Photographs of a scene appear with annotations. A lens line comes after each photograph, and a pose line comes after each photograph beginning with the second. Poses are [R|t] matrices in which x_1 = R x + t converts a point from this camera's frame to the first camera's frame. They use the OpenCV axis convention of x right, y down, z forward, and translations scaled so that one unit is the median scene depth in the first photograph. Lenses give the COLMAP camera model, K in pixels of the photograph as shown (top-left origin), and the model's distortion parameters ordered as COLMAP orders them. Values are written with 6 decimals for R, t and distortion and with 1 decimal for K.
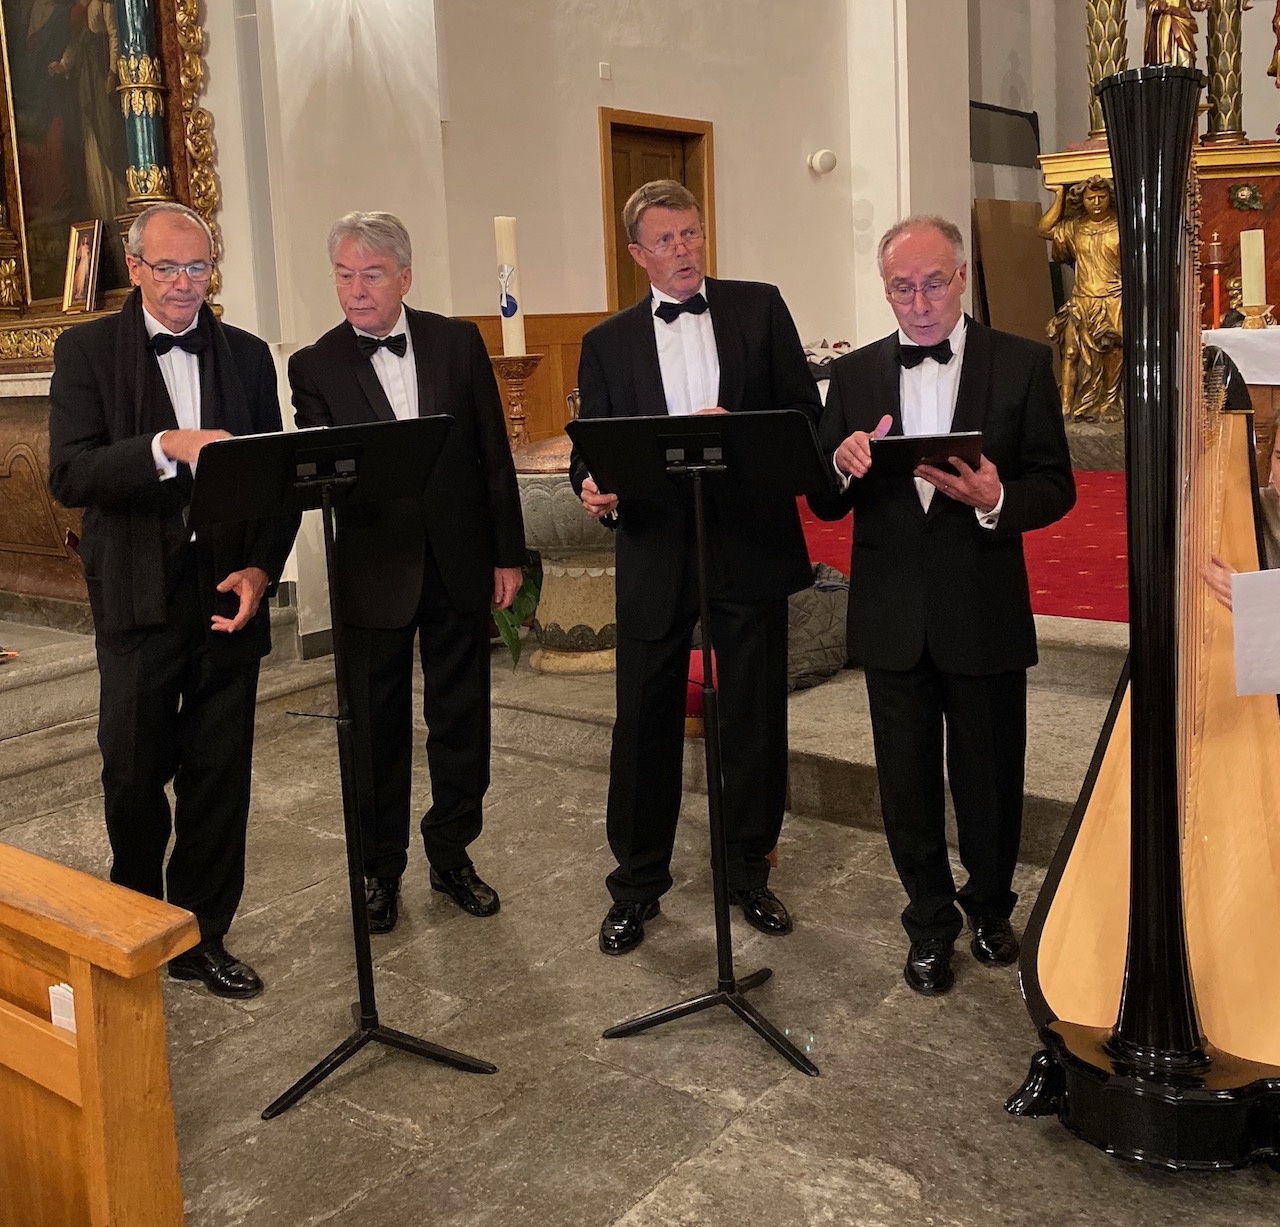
lens RADIAL K [[1415.3, 0, 579.3], [0, 1415.3, 486.7], [0, 0, 1]] dist [0.019496, 0.000000]
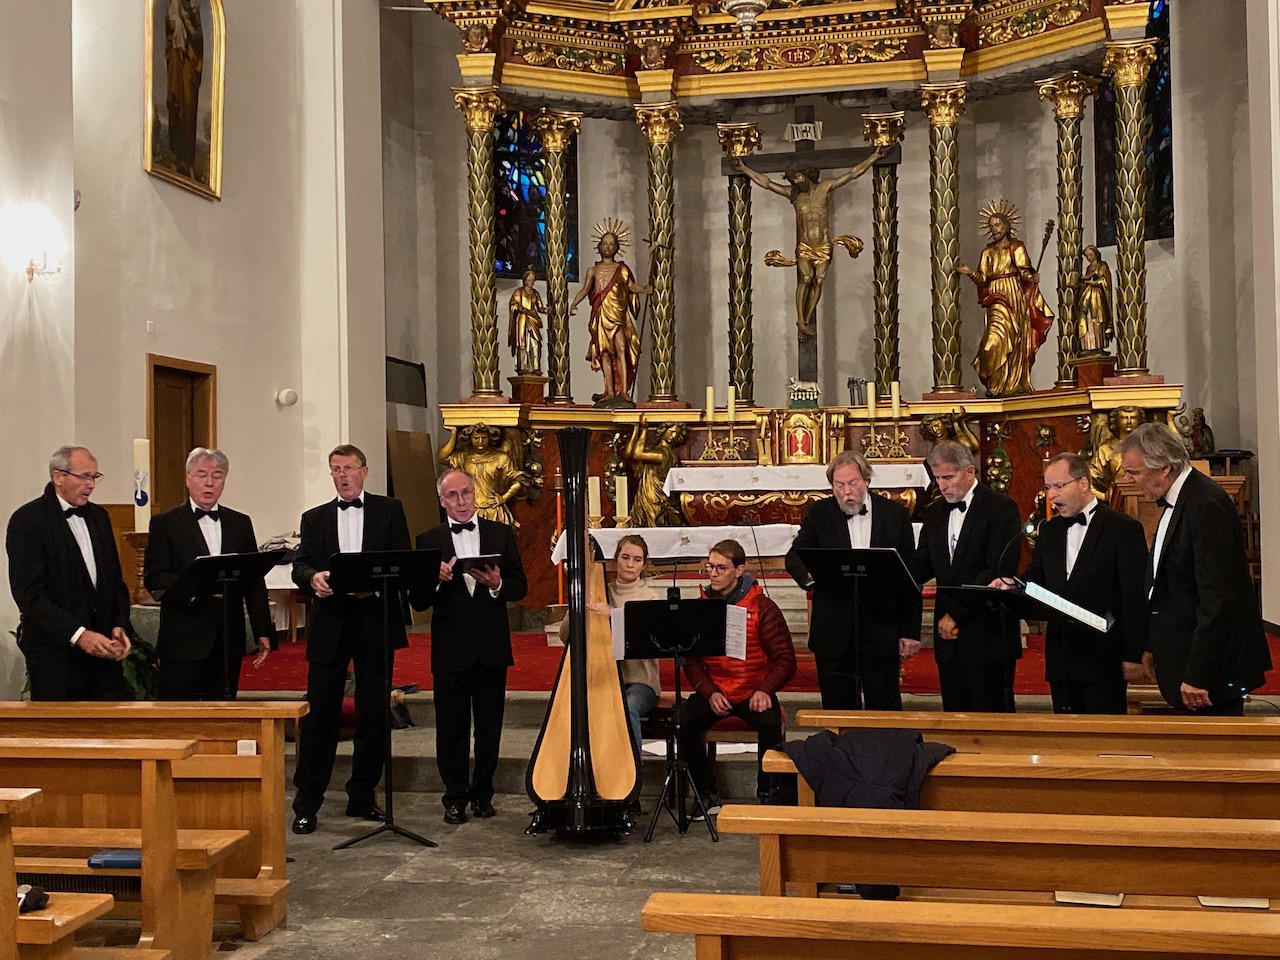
lens RADIAL K [[1604.6, 0, 626.5], [0, 1604.6, 471.1], [0, 0, 1]] dist [0.110081, 0.000000]
pose [[0.884434, 0.050052, 0.463974, -0.398959], [0.020144, 0.989210, -0.145111, 0.101855], [-0.466231, 0.137687, 0.873882, -0.738040]]
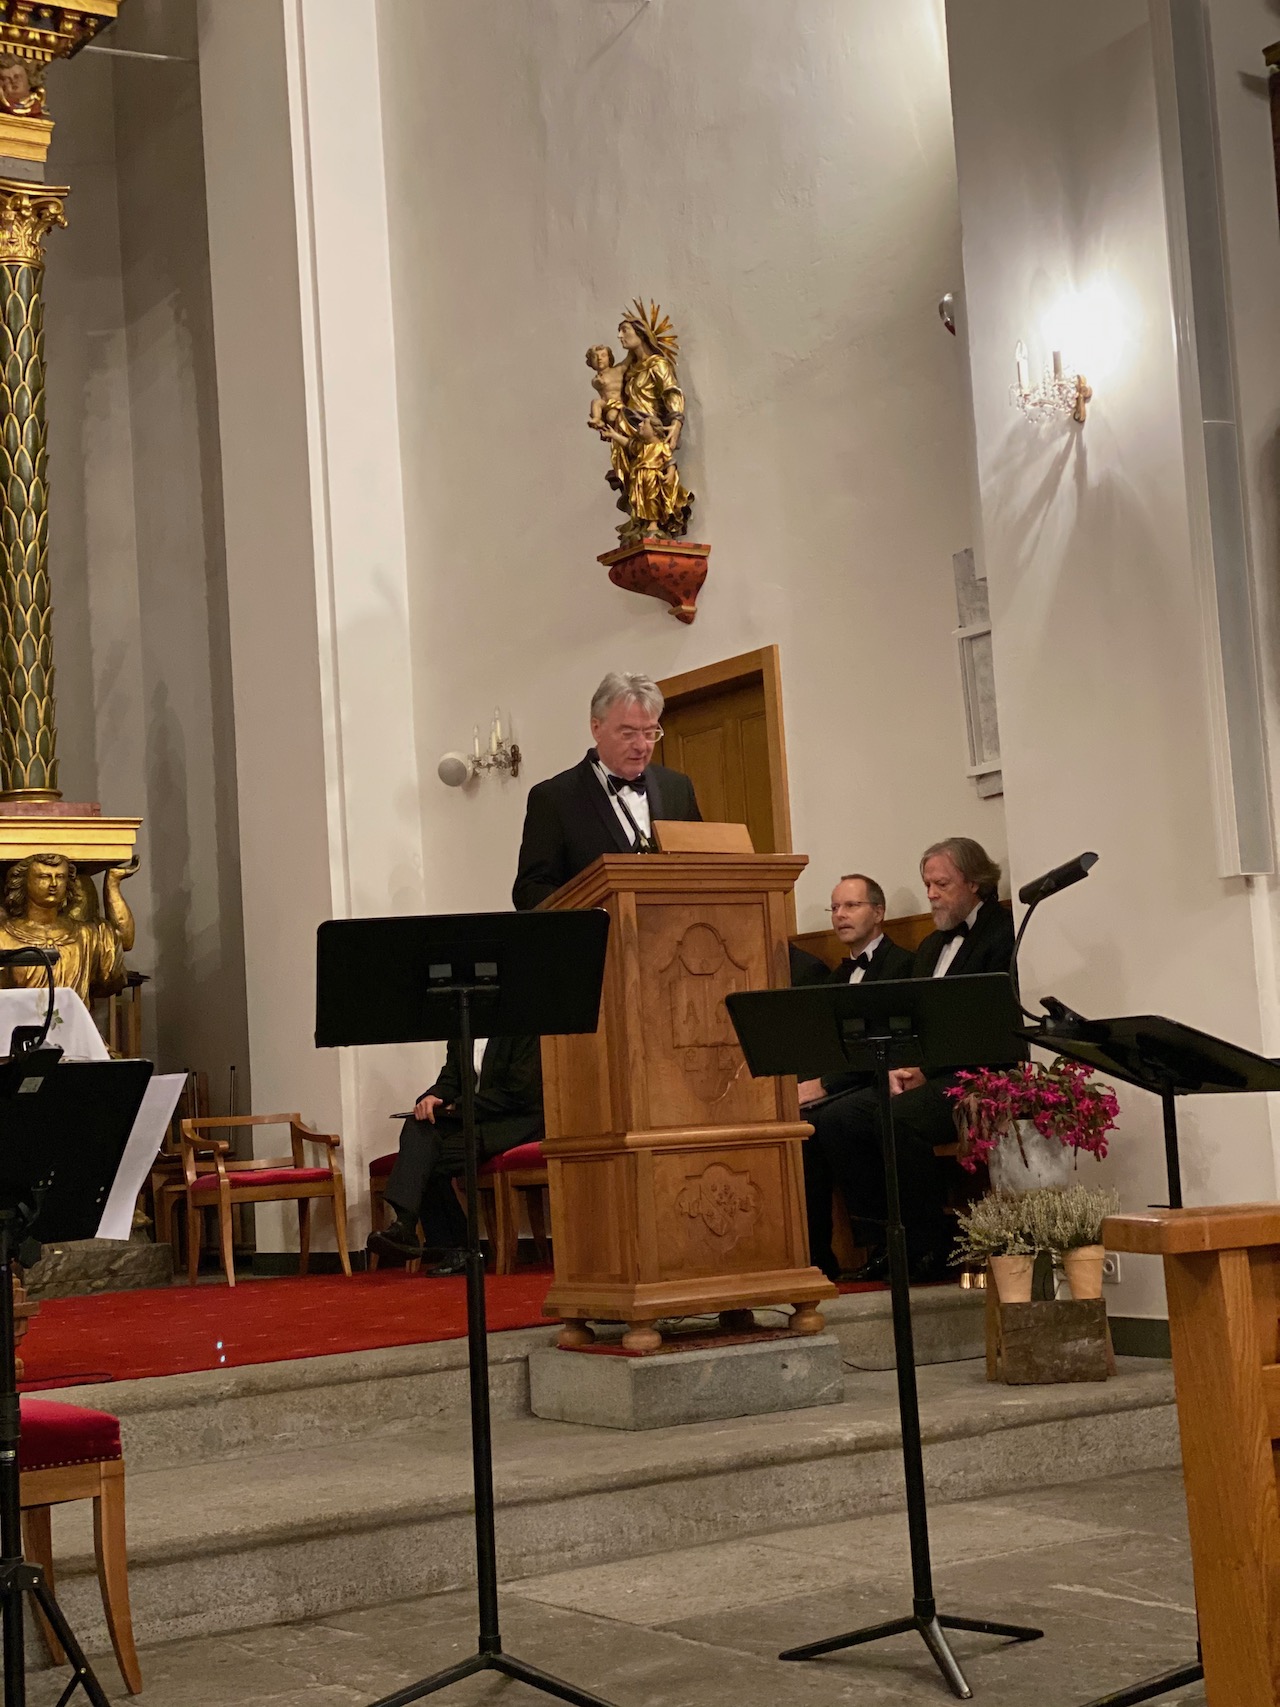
lens RADIAL K [[2555.5, 0, 663.6], [0, 2555.5, 843.9], [0, 0, 1]] dist [0.106603, 0.000000]
pose [[0.290780, 0.142964, 0.946049, -0.374481], [0.151118, 0.969501, -0.192956, 0.119749], [-0.944781, 0.199072, 0.260307, 0.036735]]
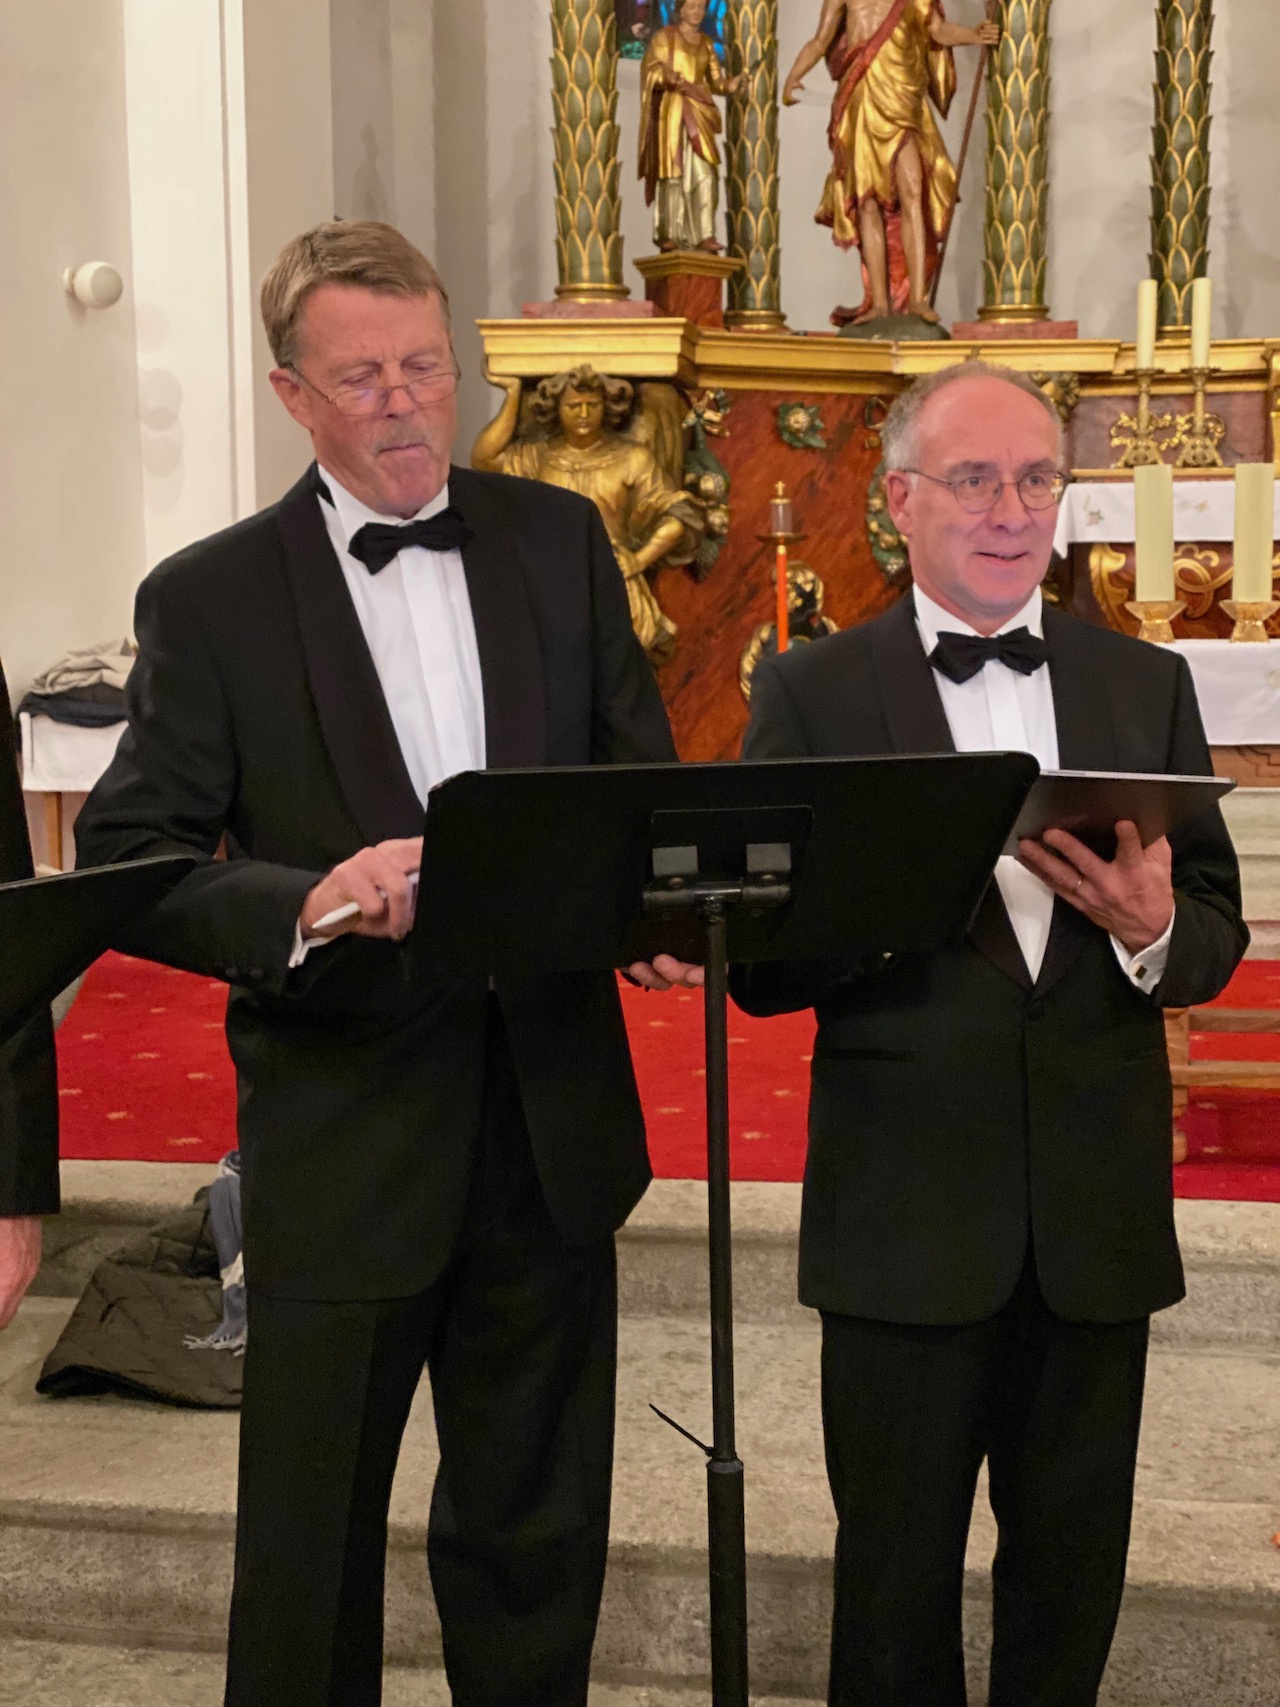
lens RADIAL K [[2555.5, 0, 640.5], [0, 2555.5, 854.2], [0, 0, 1]] dist [0.106603, 0.000000]
pose [[0.879728, -0.001832, 0.475474, -0.152157], [0.014962, 0.999604, -0.023831, -0.006646], [-0.475242, 0.028079, 0.879407, 0.188070]]
